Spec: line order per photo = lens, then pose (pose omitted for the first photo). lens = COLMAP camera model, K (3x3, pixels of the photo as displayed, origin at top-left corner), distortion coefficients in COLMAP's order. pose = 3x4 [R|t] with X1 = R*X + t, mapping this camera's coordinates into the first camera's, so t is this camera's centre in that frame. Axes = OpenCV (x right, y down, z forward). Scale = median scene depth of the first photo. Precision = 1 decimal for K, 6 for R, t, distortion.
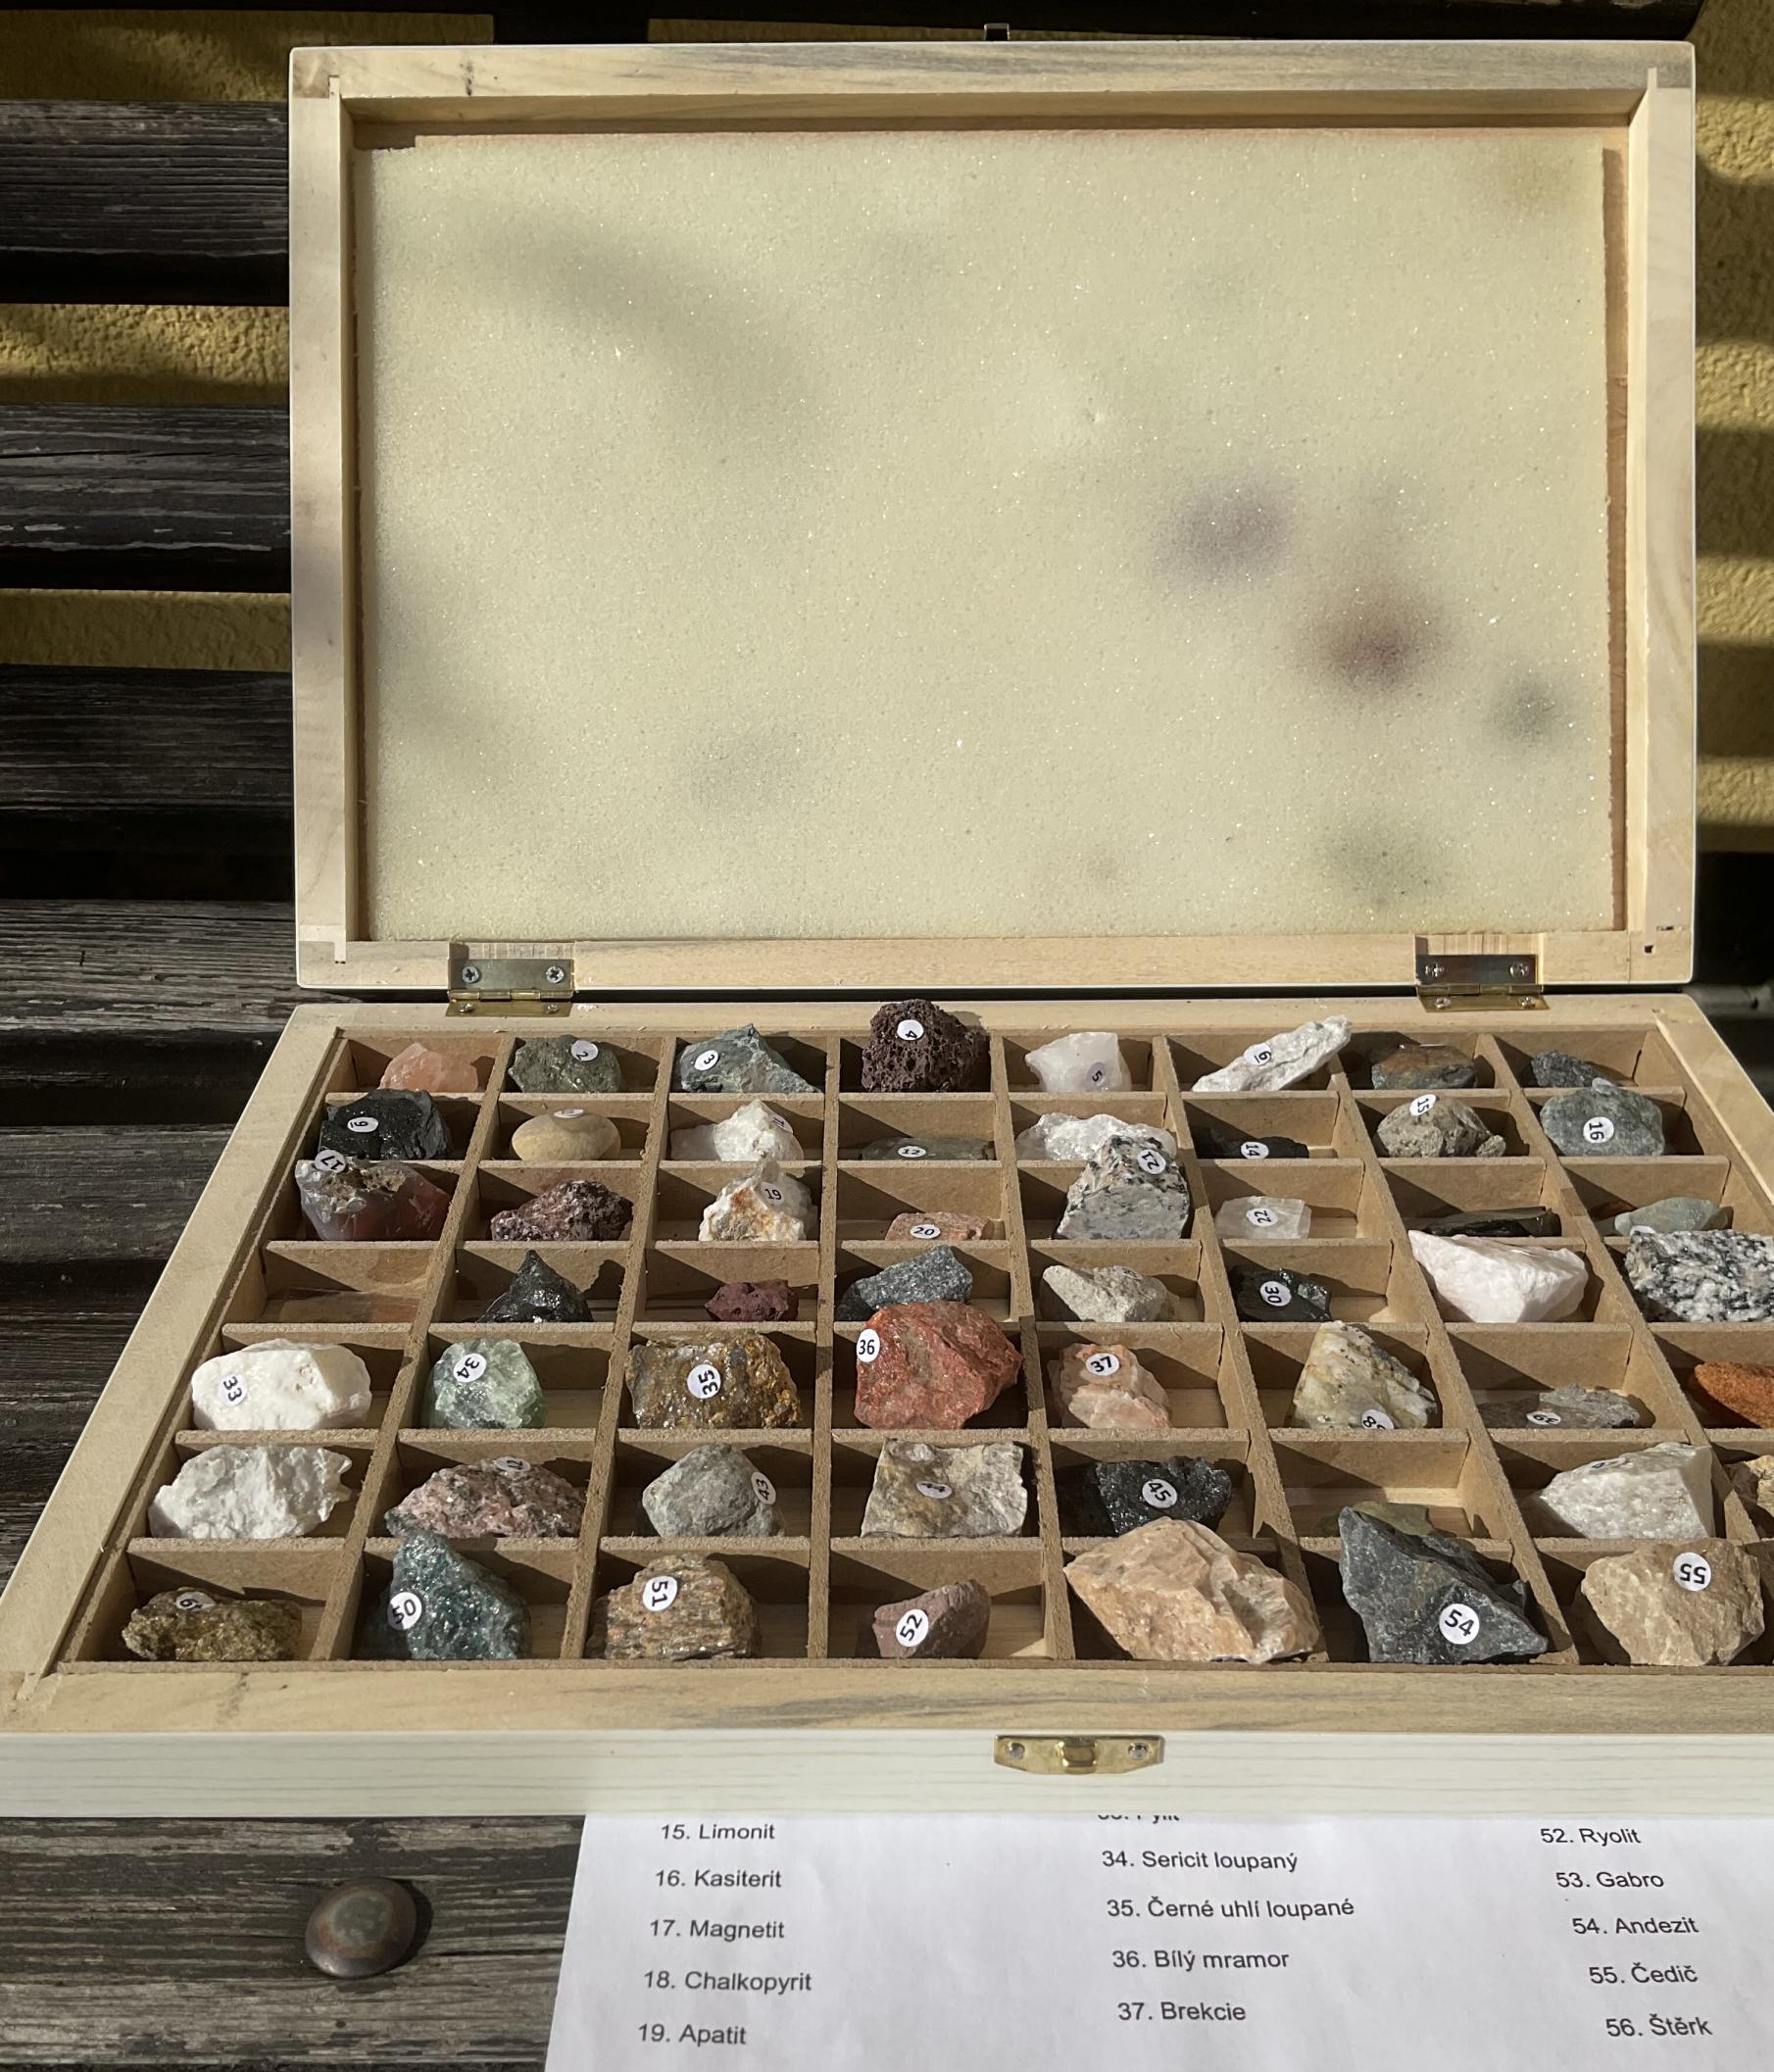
lens RADIAL K [[1956.7, 0, 875.0], [0, 1956.7, 1141.2], [0, 0, 1]] dist [0.120726, -0.271999]
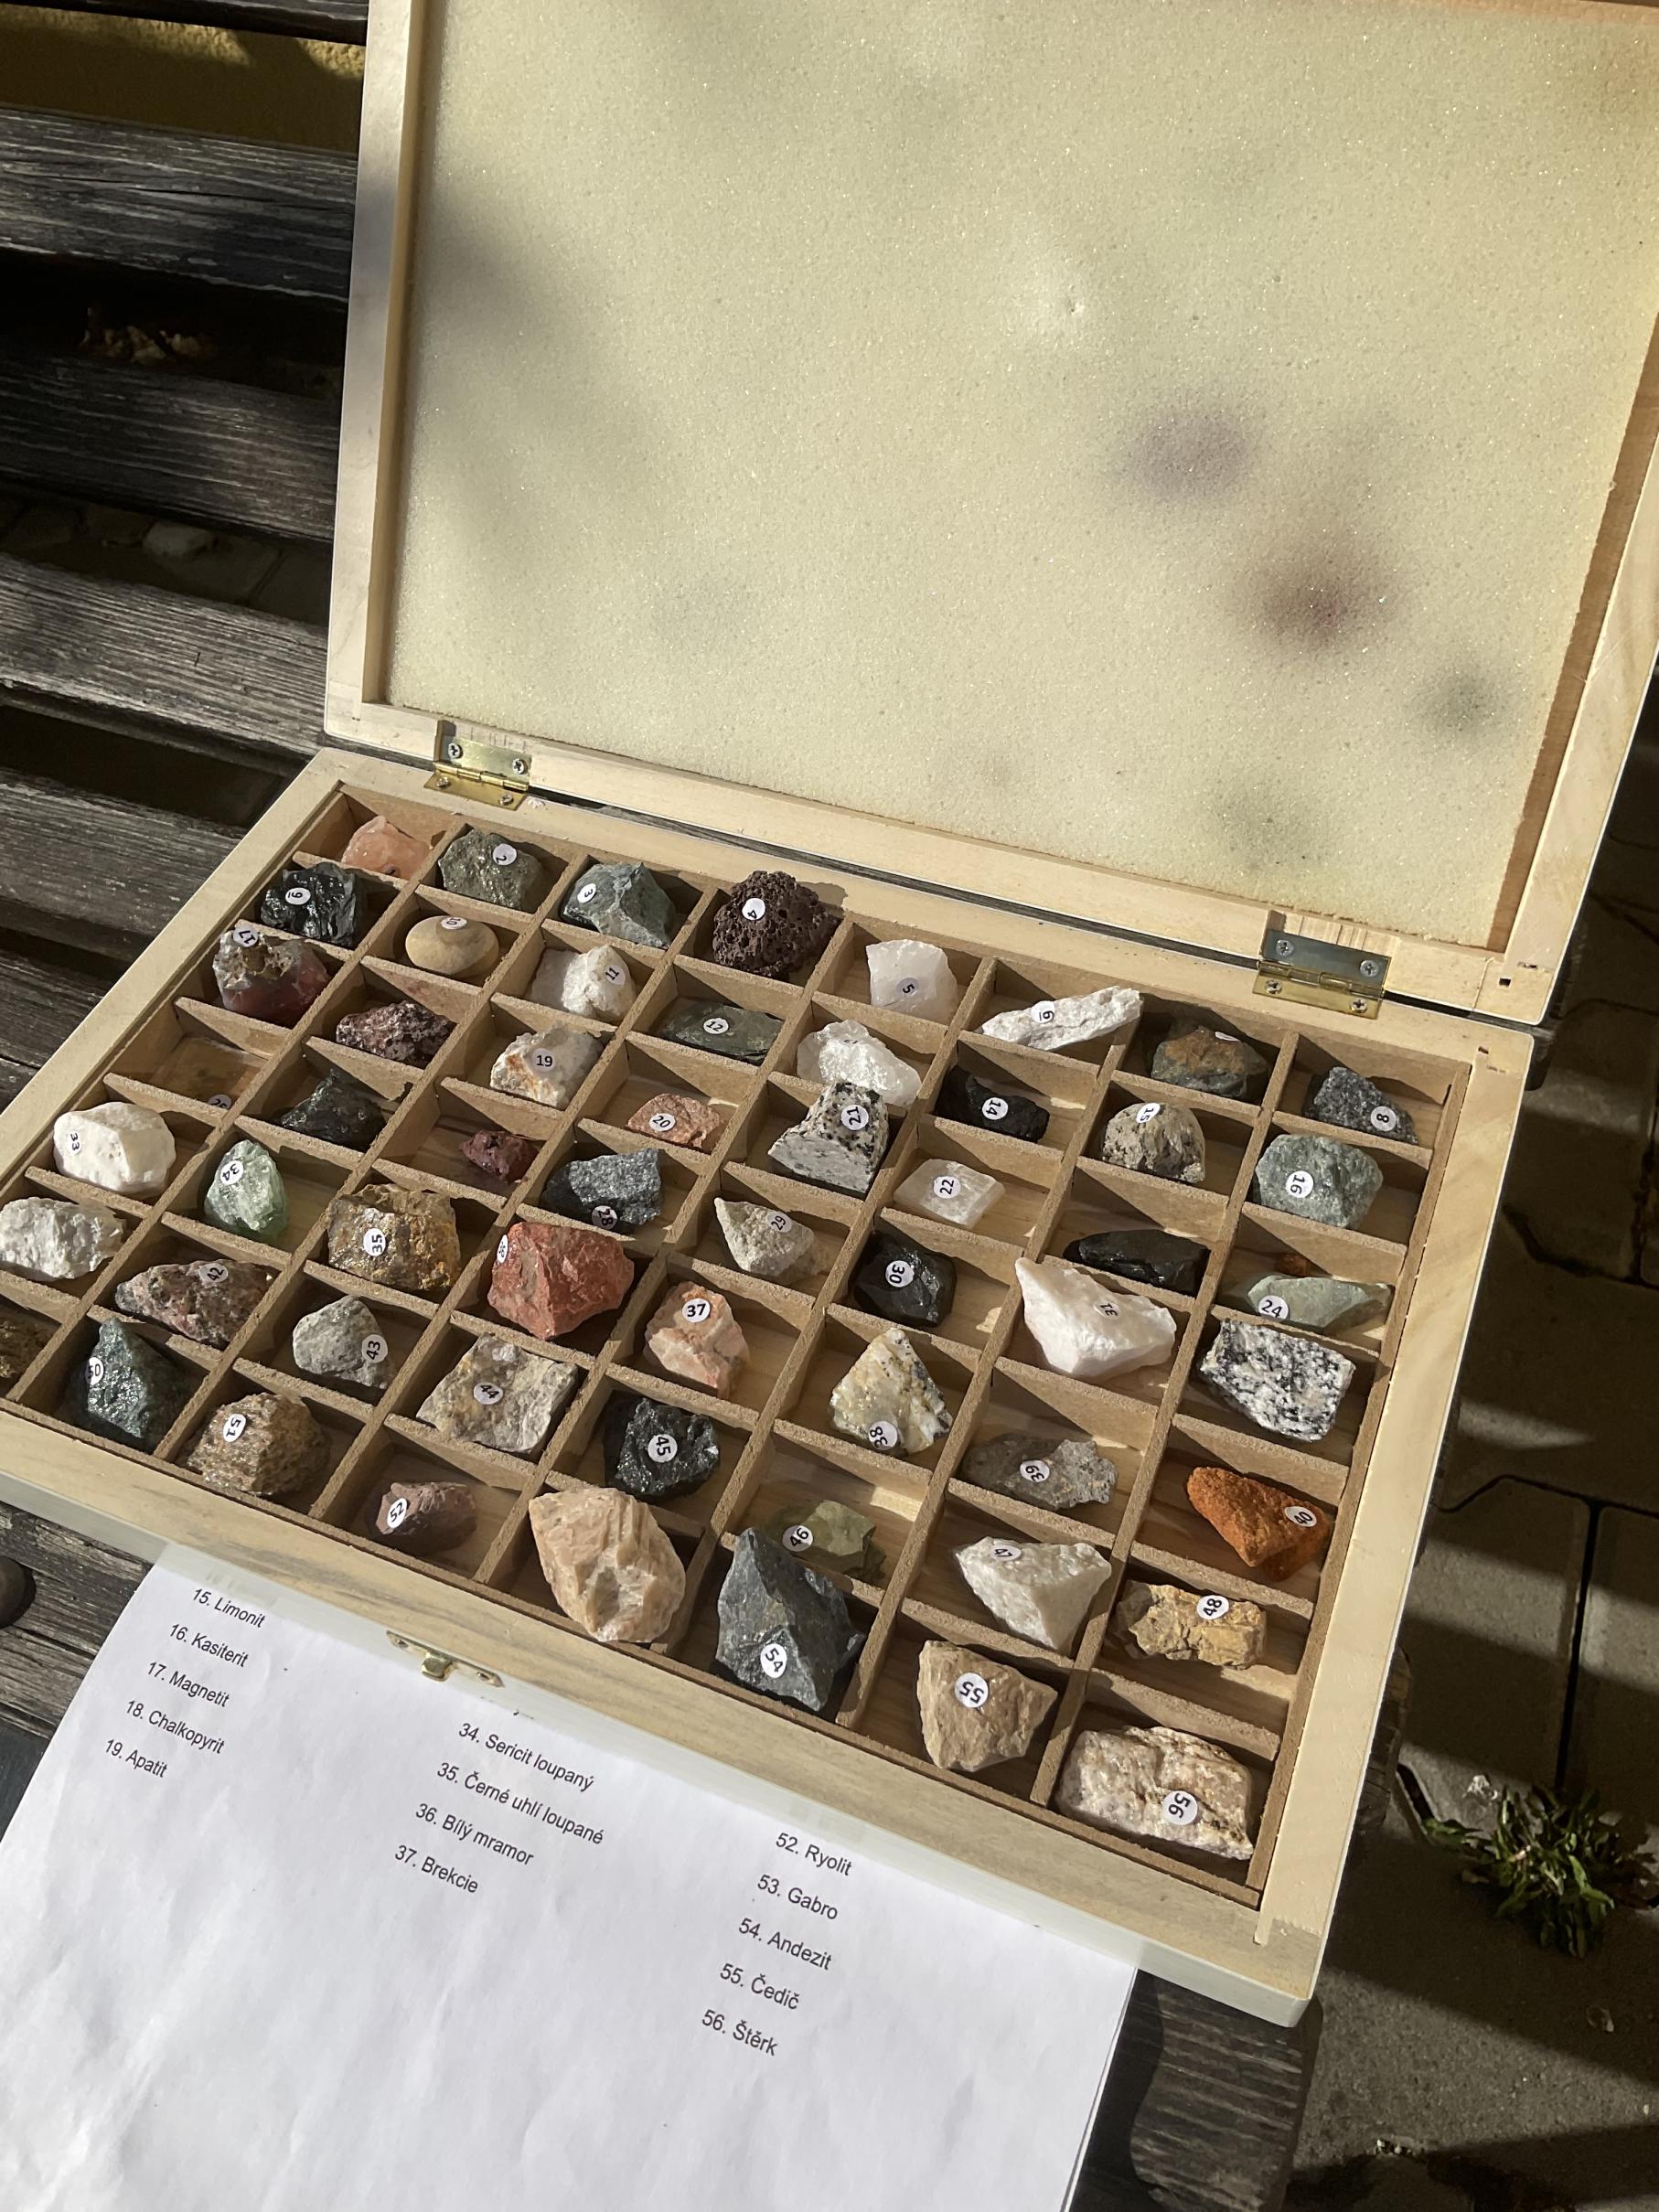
lens RADIAL K [[1847.5, 0, 843.6], [0, 1847.5, 1078.2], [0, 0, 1]] dist [0.100883, -0.231865]
pose [[0.921955, 0.258223, -0.288651, 0.455753], [-0.158999, 0.931950, 0.325866, -0.369145], [0.353154, -0.254539, 0.900273, 0.070033]]
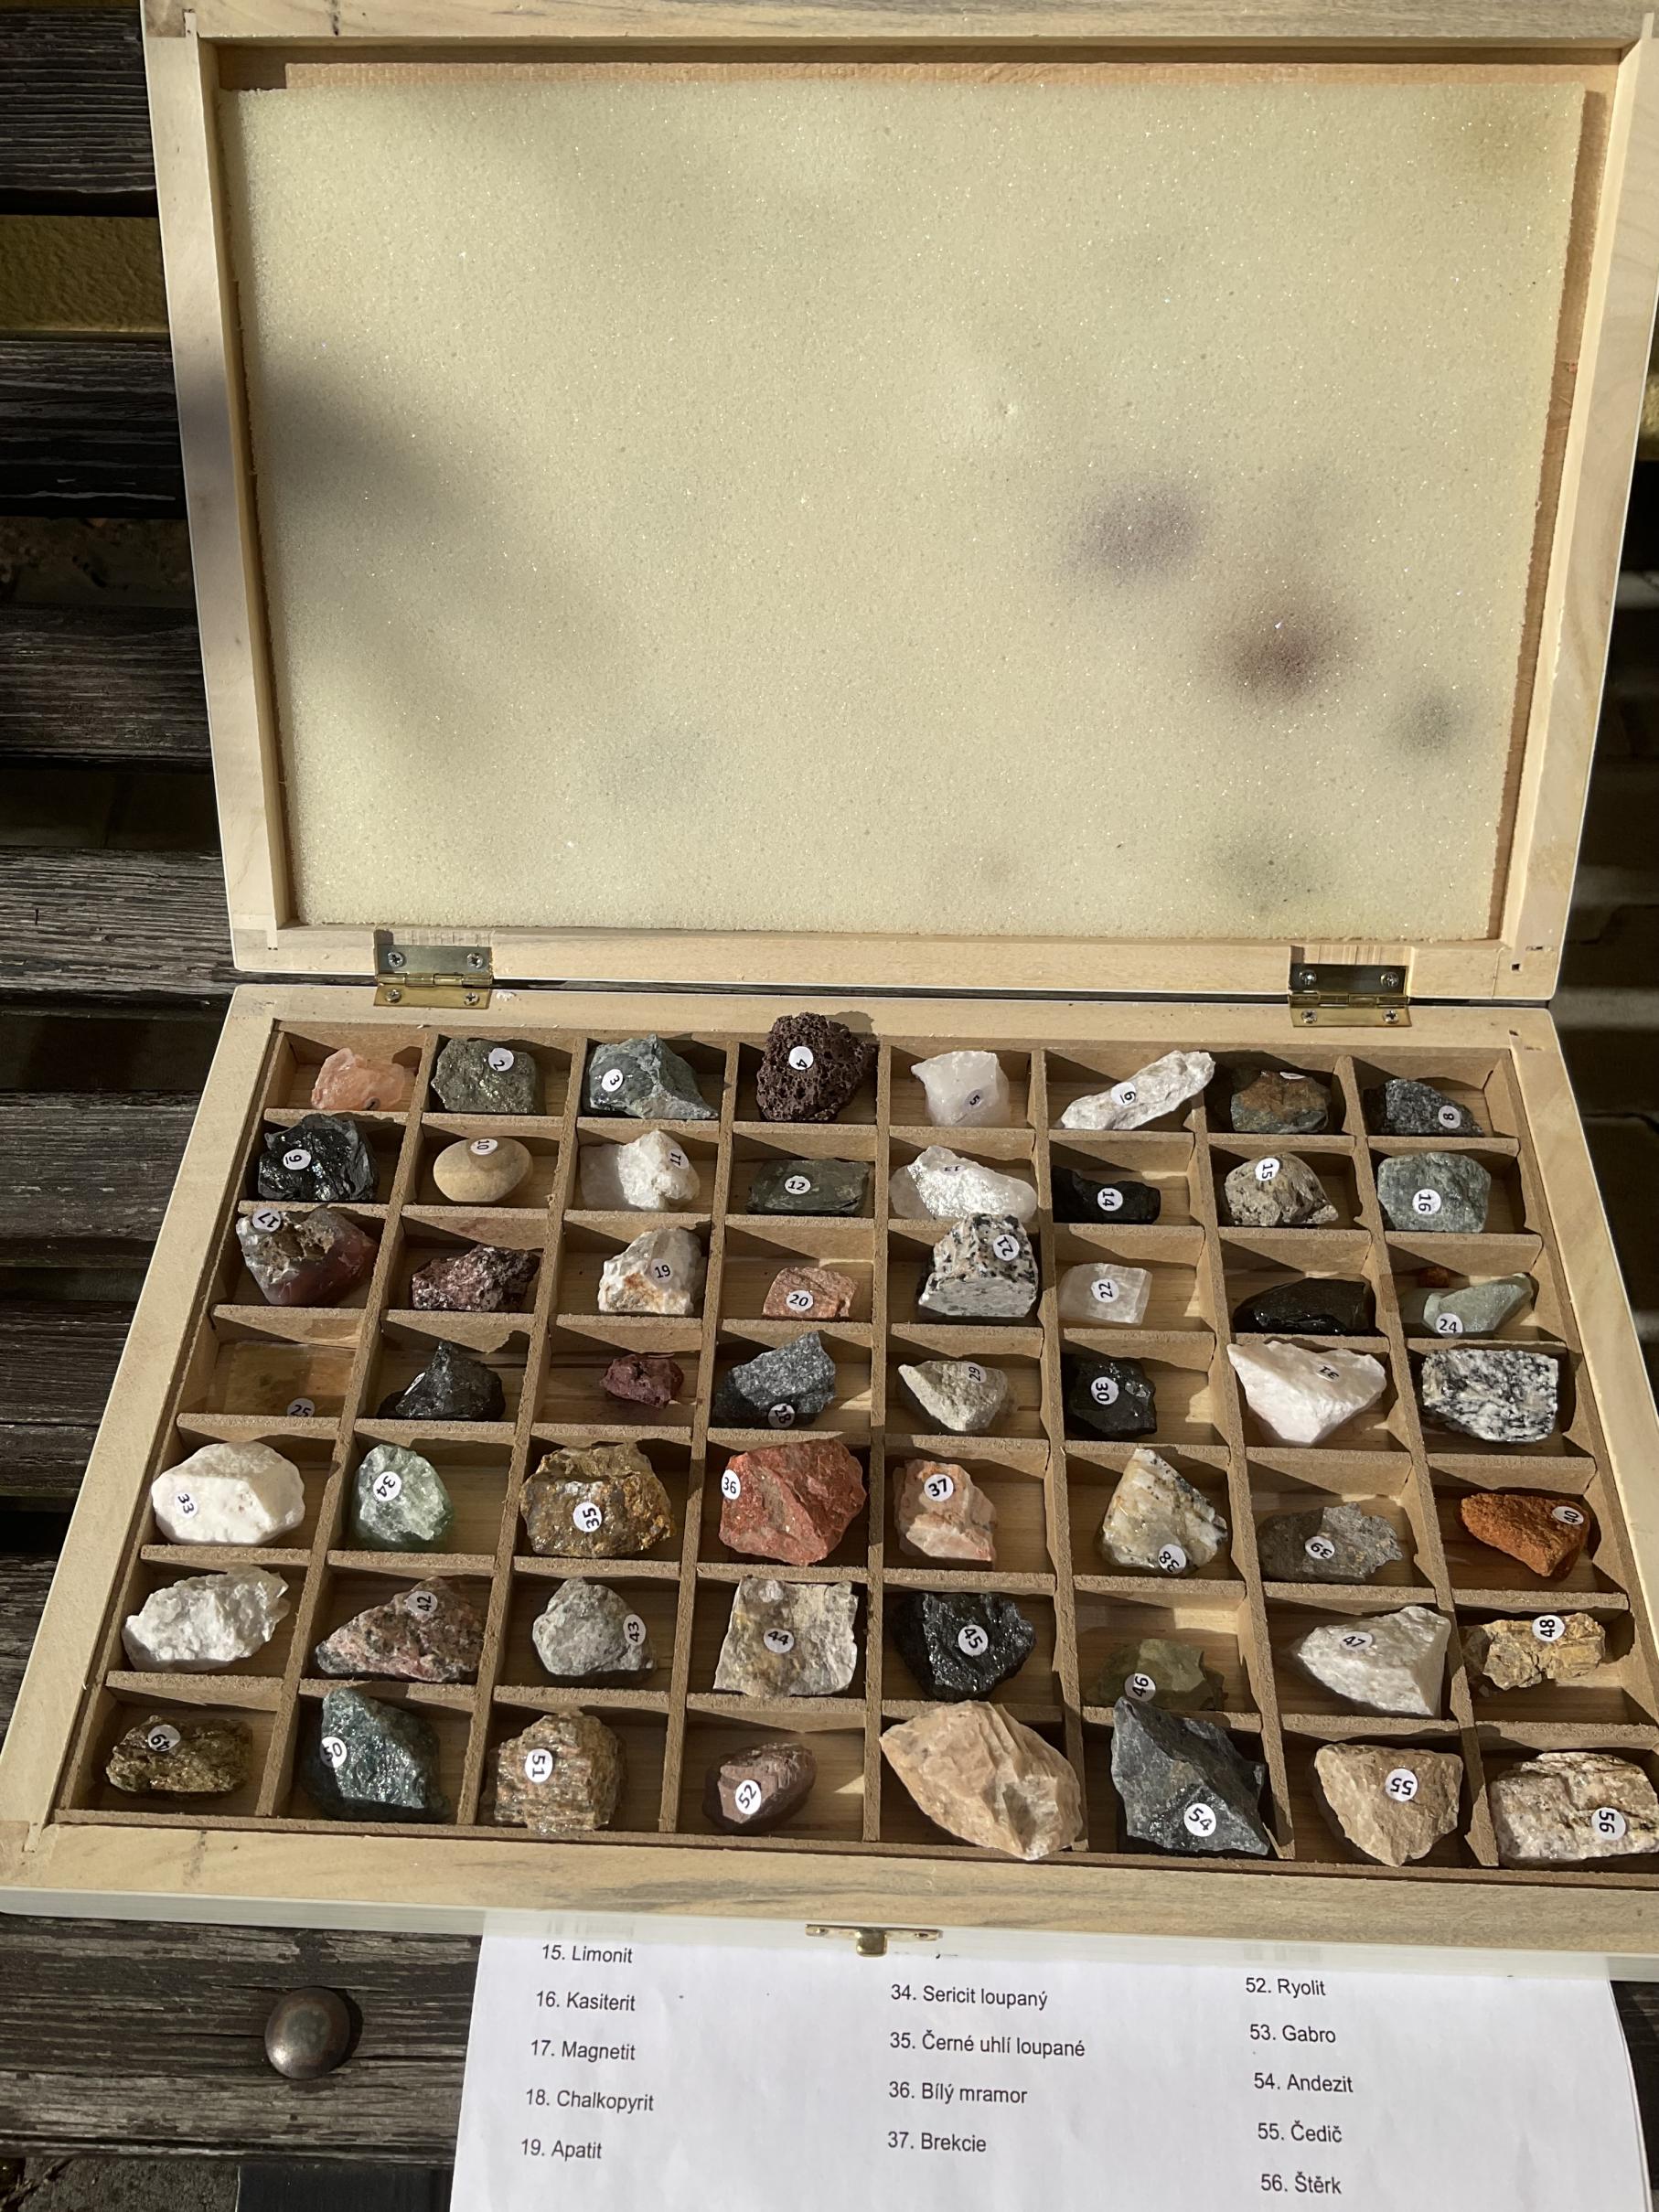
lens RADIAL K [[1841.3, 0, 823.2], [0, 1841.3, 1071.3], [0, 0, 1]] dist [0.107365, -0.231784]
pose [[0.999190, 0.024549, -0.031871, 0.073200], [-0.013088, 0.947497, 0.319498, -0.436653], [0.038041, -0.318822, 0.947051, 0.051936]]
